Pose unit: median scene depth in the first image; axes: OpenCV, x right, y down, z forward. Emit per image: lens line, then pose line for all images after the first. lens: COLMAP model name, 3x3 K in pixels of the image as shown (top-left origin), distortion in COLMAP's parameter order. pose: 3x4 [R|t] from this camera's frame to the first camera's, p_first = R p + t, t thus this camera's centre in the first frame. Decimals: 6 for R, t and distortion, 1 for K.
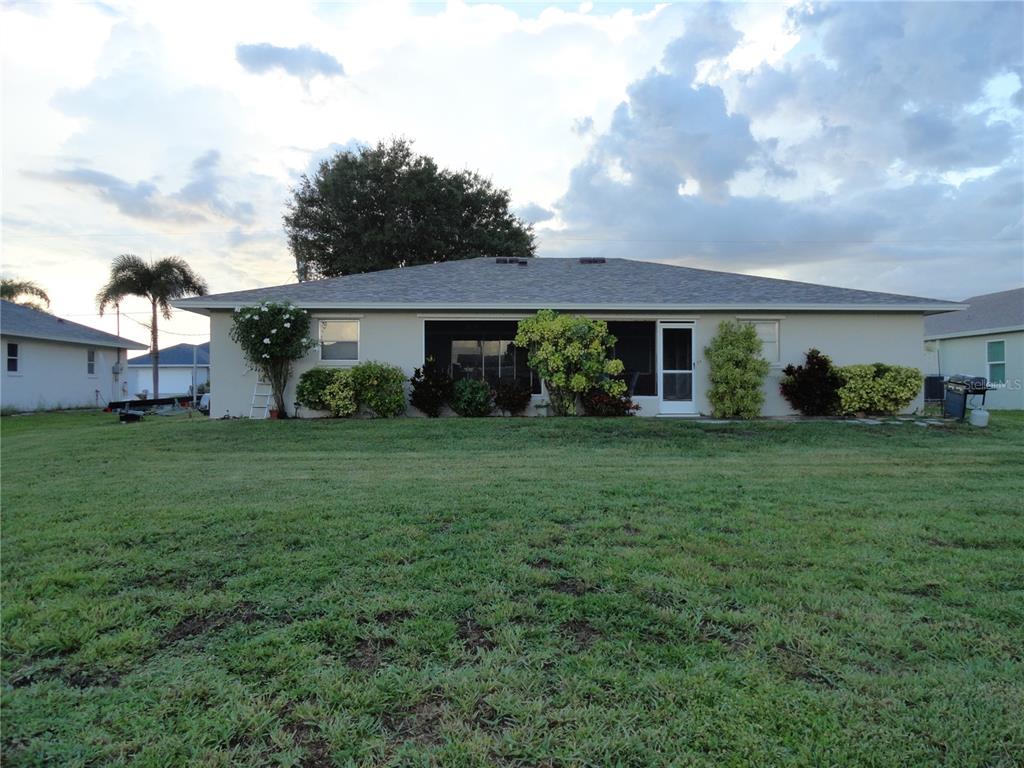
lens RADIAL K [[703.9, 0, 513.4], [0, 703.9, 383.8], [0, 0, 1]] dist [0.003085, -0.000520]
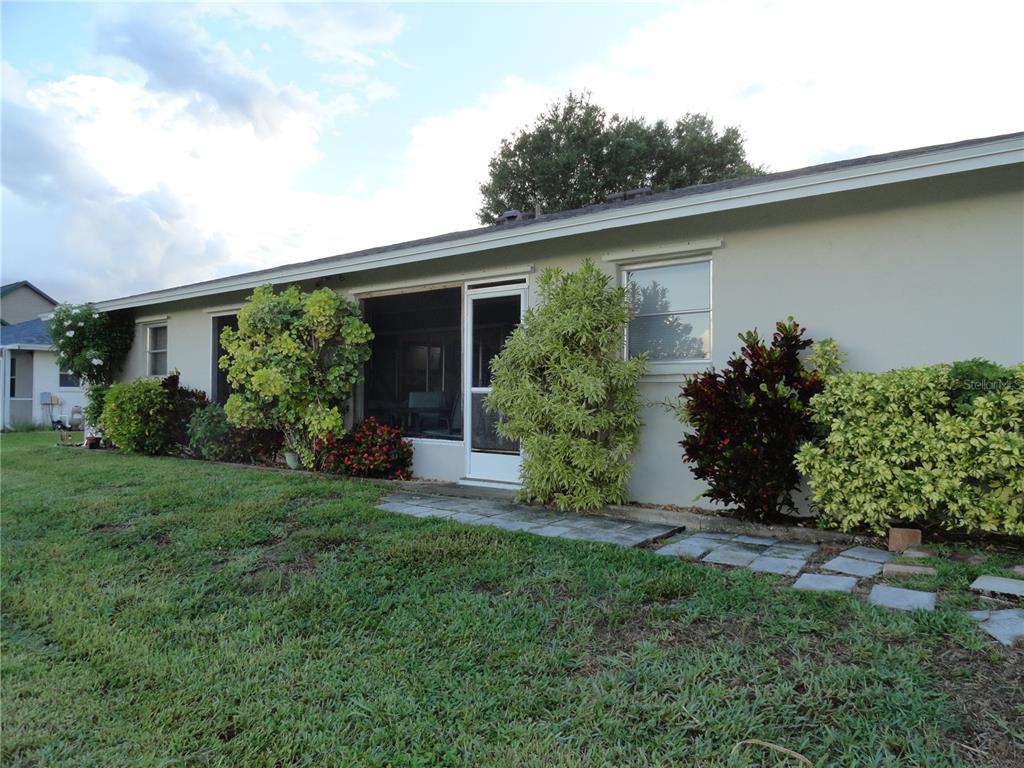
lens RADIAL K [[703.9, 0, 512.0], [0, 703.9, 386.7], [0, 0, 1]] dist [0.003085, -0.000520]
pose [[0.777533, -0.004829, -0.628823, 0.539764], [-0.006676, 0.999851, -0.015933, -0.012677], [0.628806, 0.016587, 0.777385, 0.653249]]
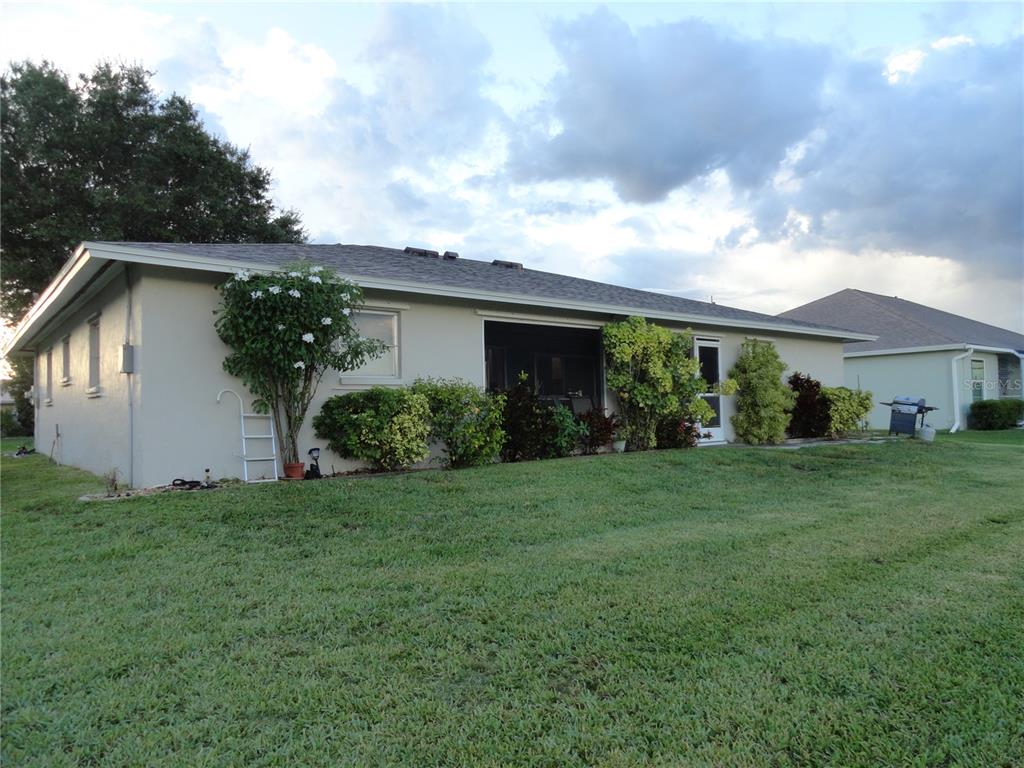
lens RADIAL K [[703.9, 0, 511.4], [0, 703.9, 382.8], [0, 0, 1]] dist [0.003085, -0.000520]
pose [[0.804055, 0.010465, 0.594463, -0.510441], [0.016338, 0.999079, -0.039686, -0.001097], [-0.594330, 0.041622, 0.803143, 0.430528]]
